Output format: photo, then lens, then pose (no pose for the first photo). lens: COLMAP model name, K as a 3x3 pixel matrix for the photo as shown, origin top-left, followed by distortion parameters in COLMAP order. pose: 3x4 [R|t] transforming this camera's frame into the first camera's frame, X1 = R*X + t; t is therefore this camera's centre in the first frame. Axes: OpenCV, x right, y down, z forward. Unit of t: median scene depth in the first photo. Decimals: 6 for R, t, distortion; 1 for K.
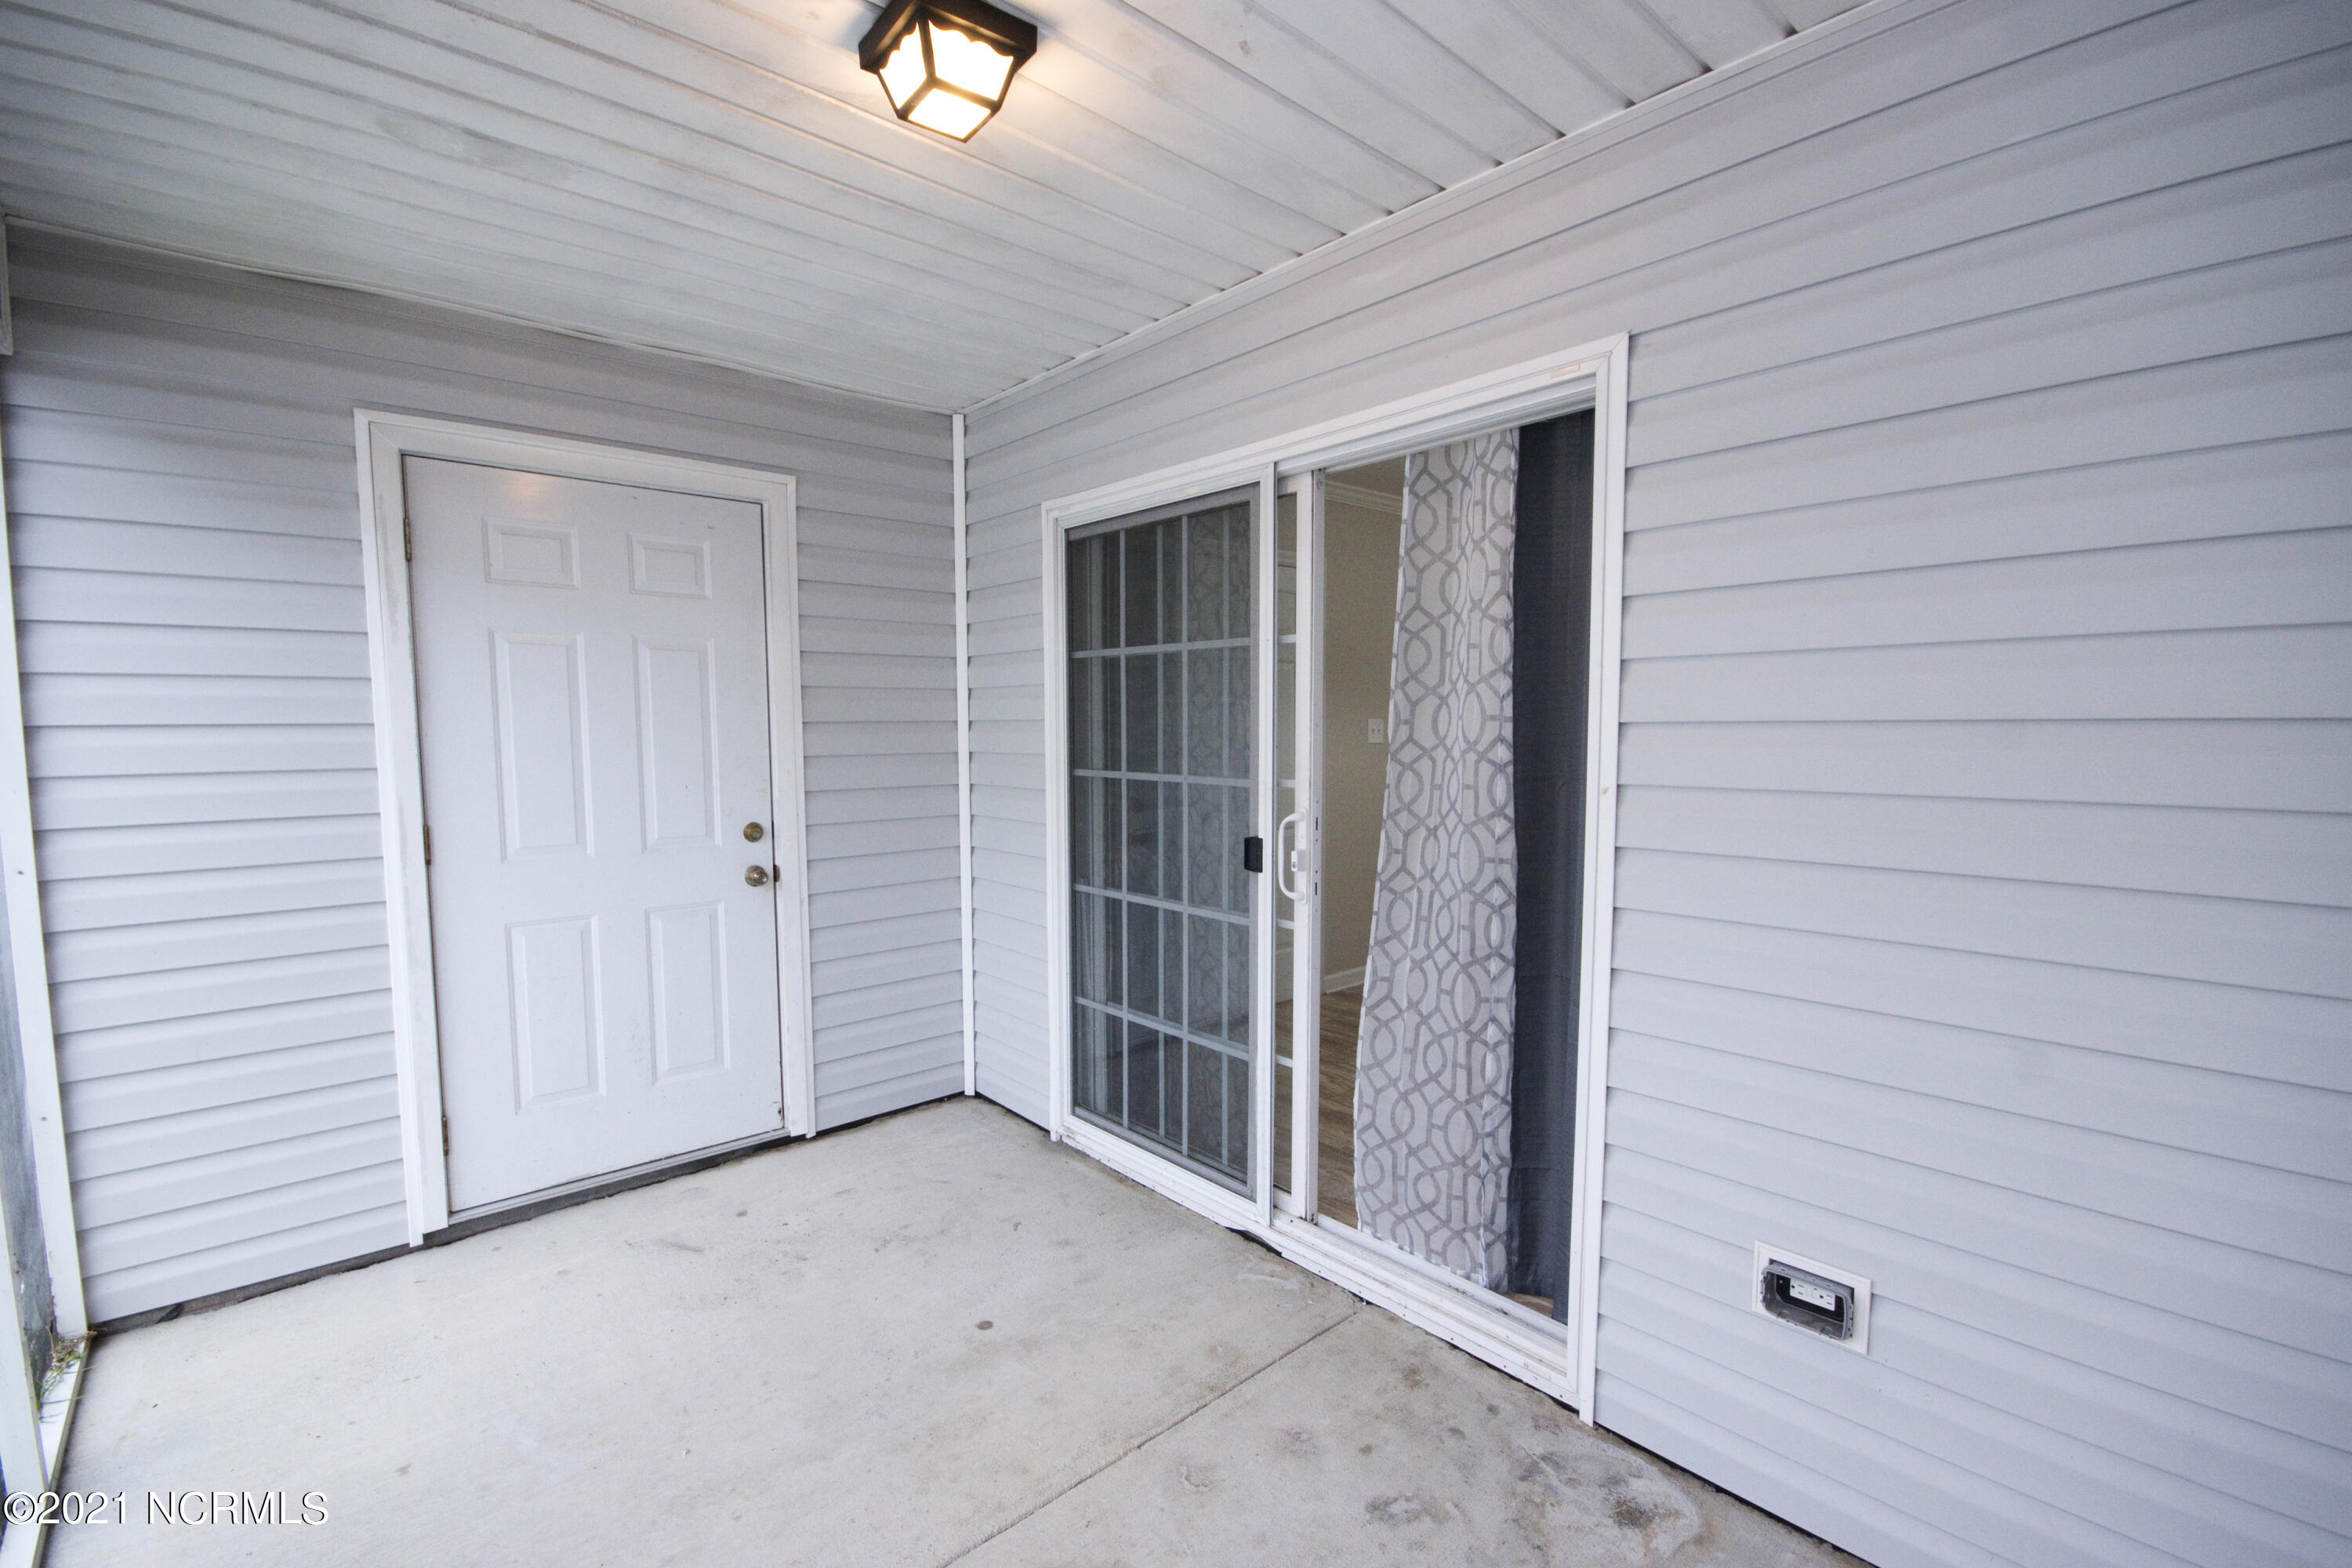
lens RADIAL K [[1029.8, 0, 1156.4], [0, 1029.8, 797.6], [0, 0, 1]] dist [-0.001544, -0.005936]
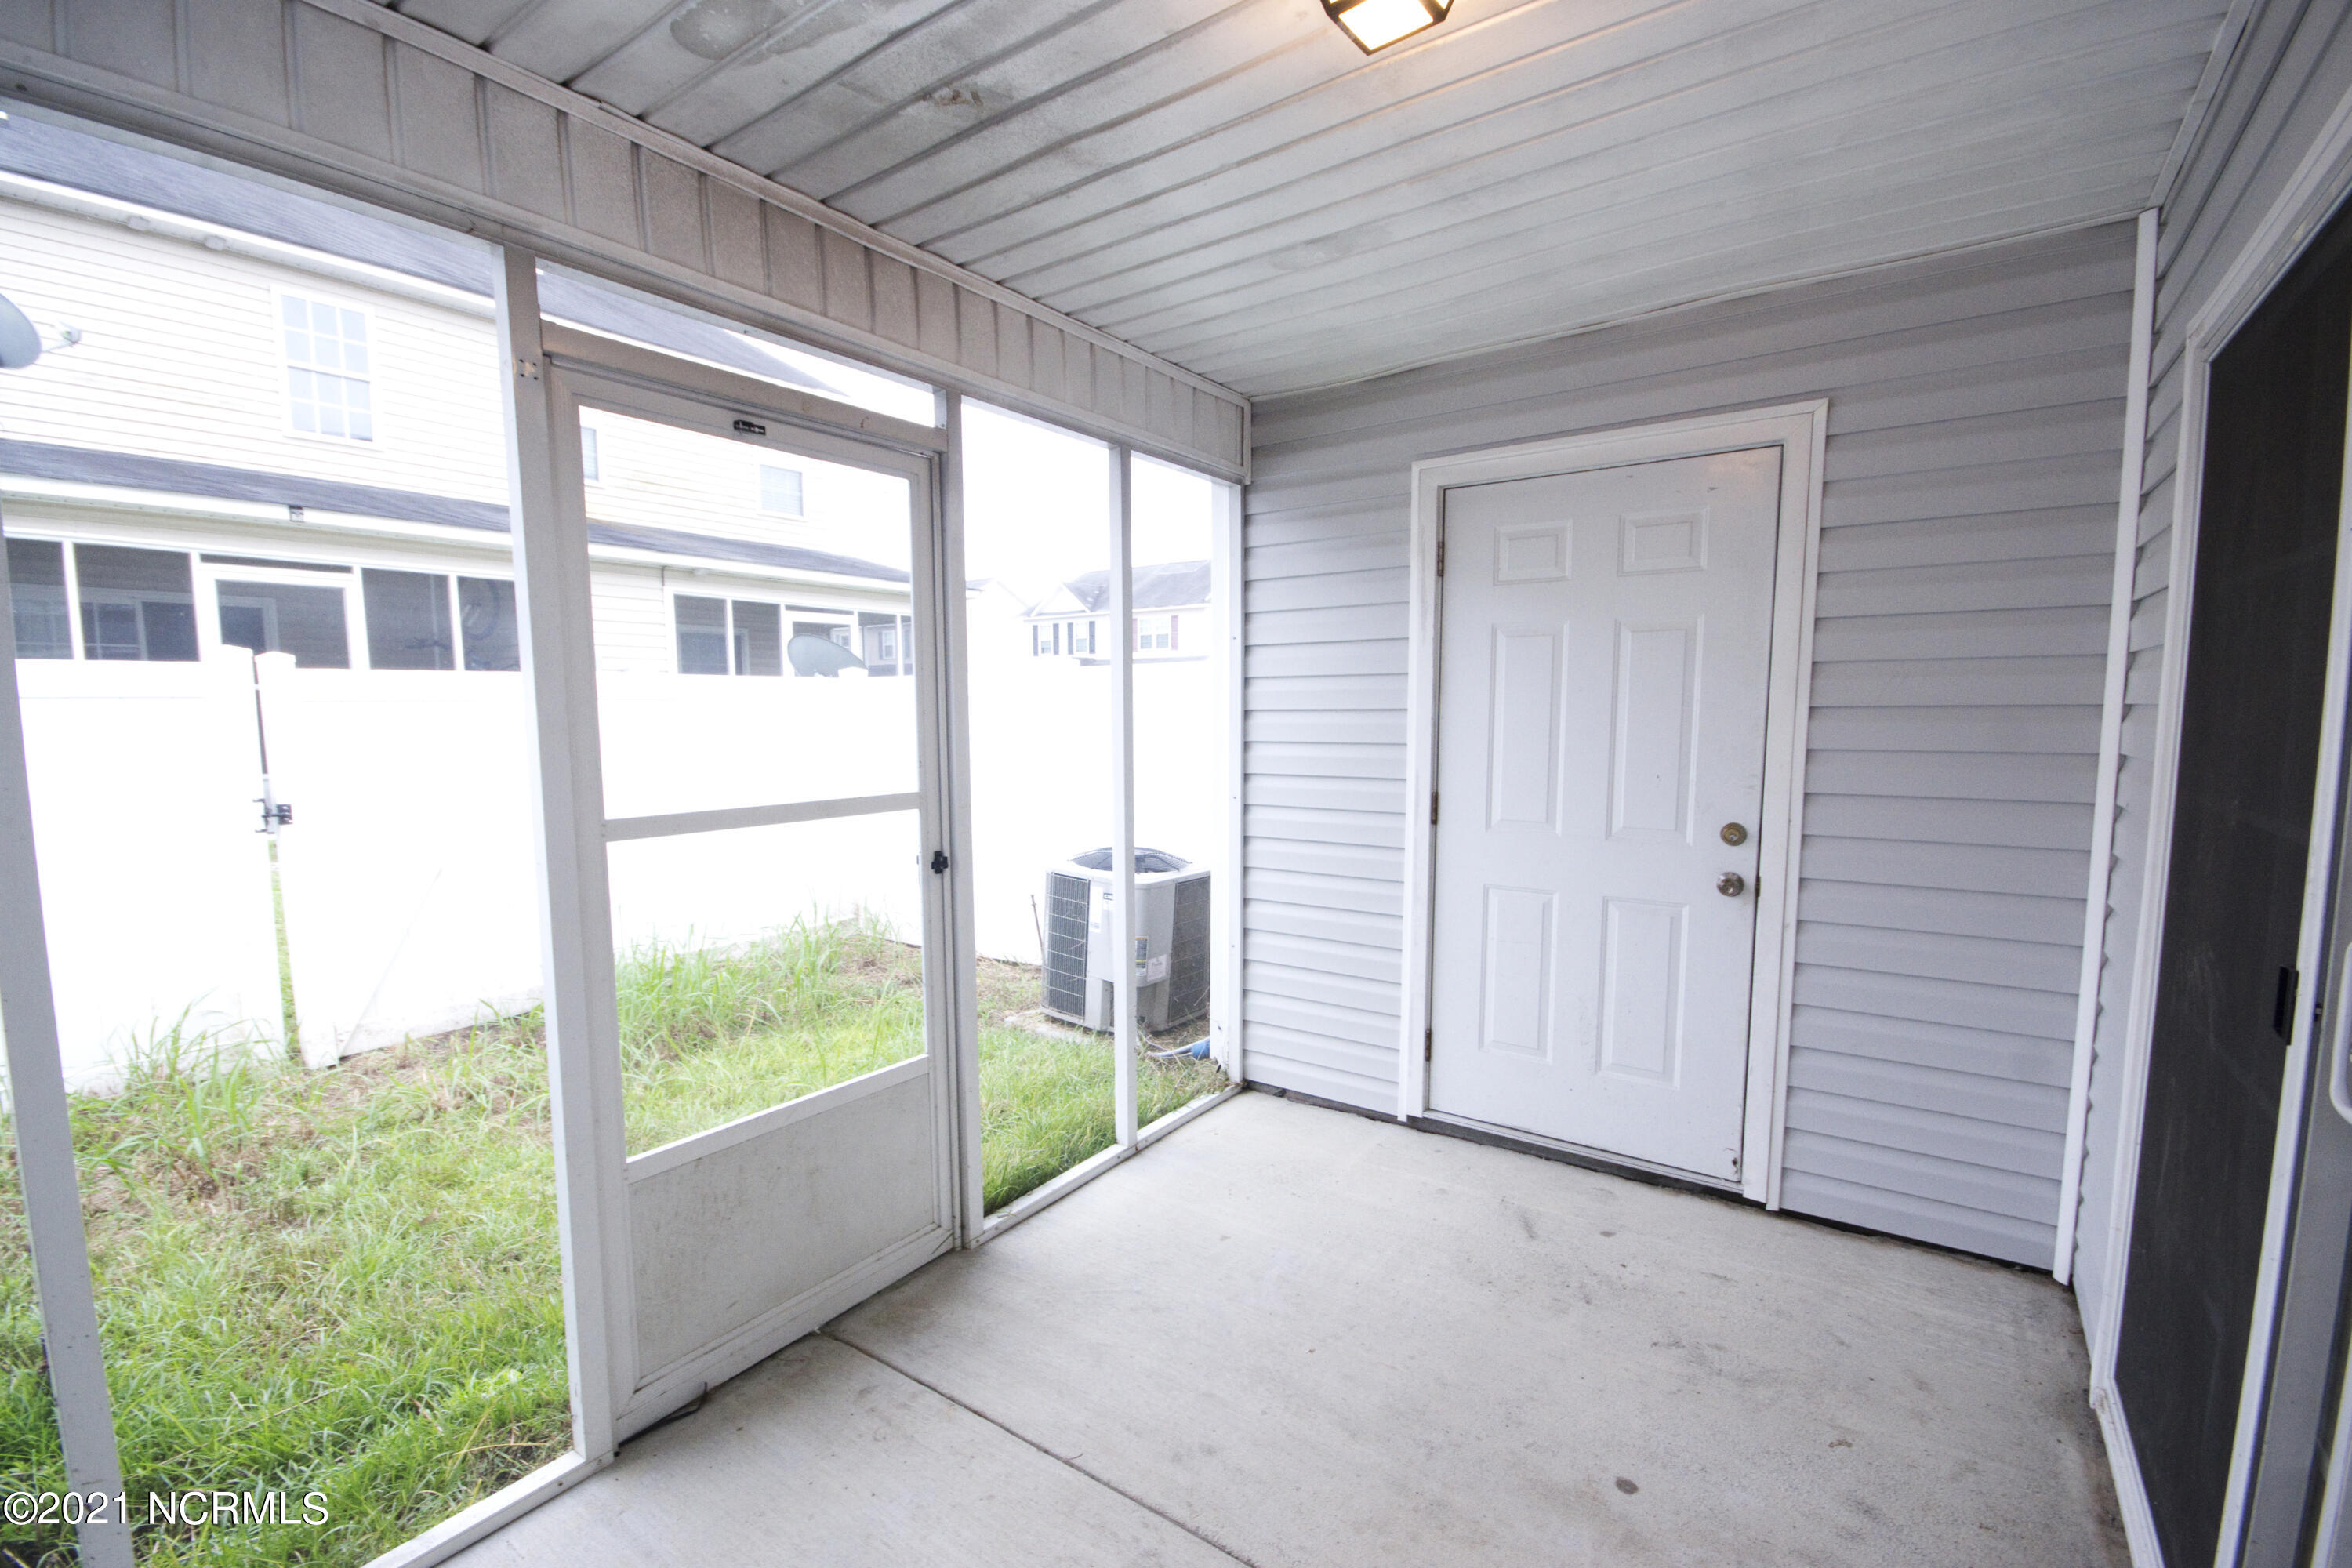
lens RADIAL K [[1029.8, 0, 1159.0], [0, 1029.8, 799.1], [0, 0, 1]] dist [-0.001544, -0.005936]
pose [[0.218035, 0.089734, -0.971807, 0.368772], [-0.064742, 0.994900, 0.077341, -0.034051], [0.973791, 0.046053, 0.222732, 0.362043]]
